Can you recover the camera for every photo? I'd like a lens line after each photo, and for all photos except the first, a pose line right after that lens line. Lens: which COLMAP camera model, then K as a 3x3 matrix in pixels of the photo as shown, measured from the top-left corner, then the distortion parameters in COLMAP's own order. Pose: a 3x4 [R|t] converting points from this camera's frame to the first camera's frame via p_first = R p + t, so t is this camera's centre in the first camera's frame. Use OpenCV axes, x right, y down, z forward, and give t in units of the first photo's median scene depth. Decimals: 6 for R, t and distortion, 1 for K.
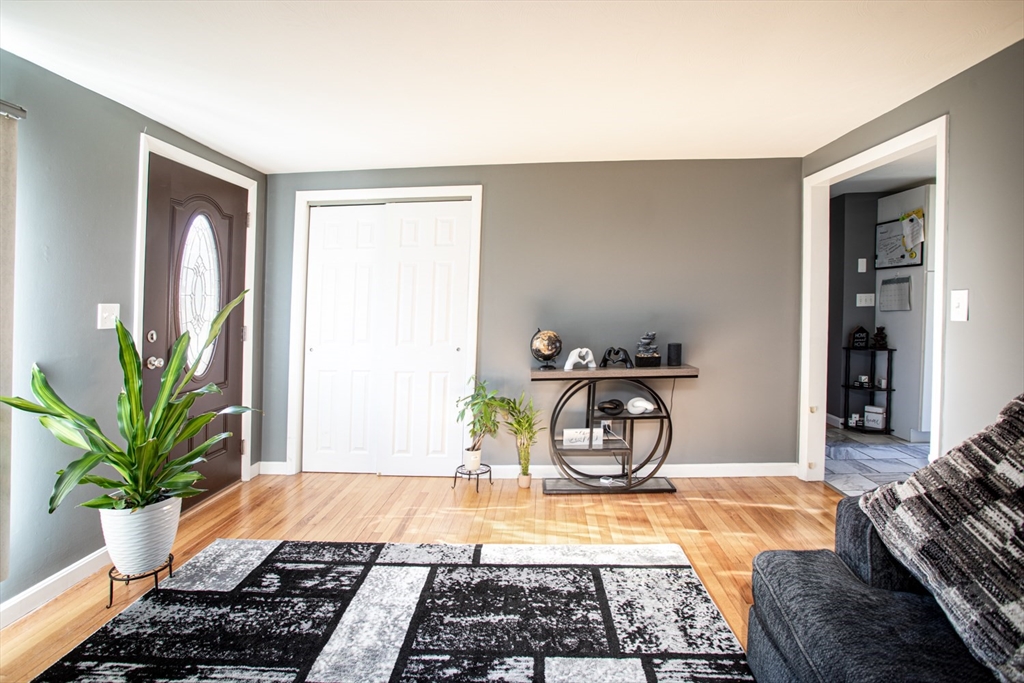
lens RADIAL K [[505.6, 0, 506.4], [0, 505.6, 330.5], [0, 0, 1]] dist [-0.067617, 0.025947]
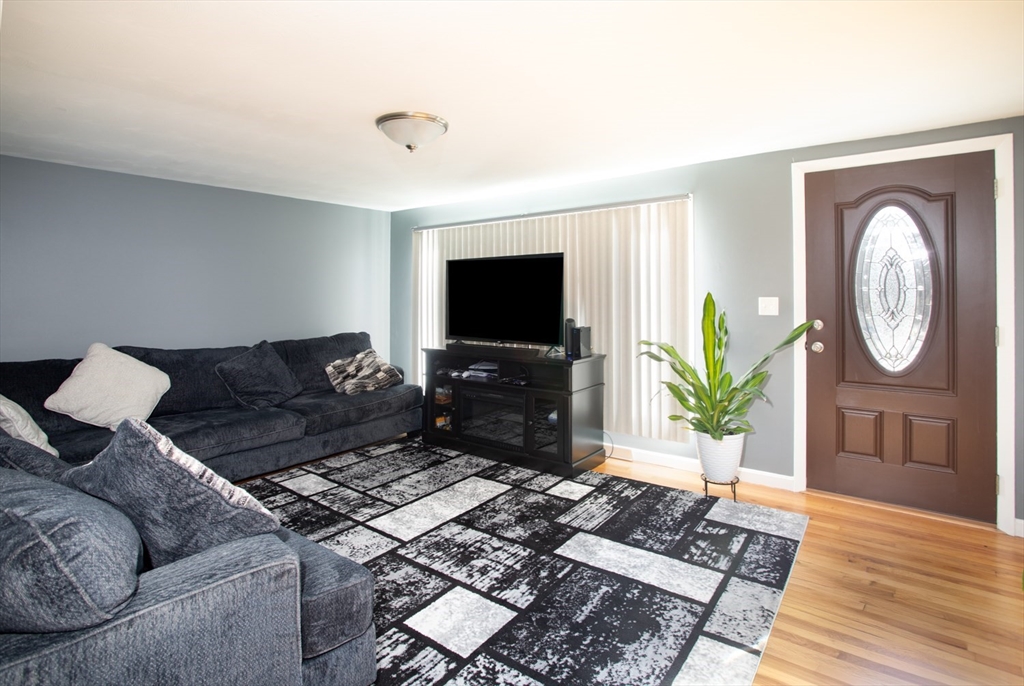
lens RADIAL K [[519.1, 0, 510.0], [0, 519.1, 302.6], [0, 0, 1]] dist [-0.037414, 0.001456]
pose [[-0.558050, 0.037158, -0.828975, 0.931808], [-0.020325, 0.998085, 0.058420, -0.133448], [0.829558, 0.049451, -0.556227, 1.403407]]
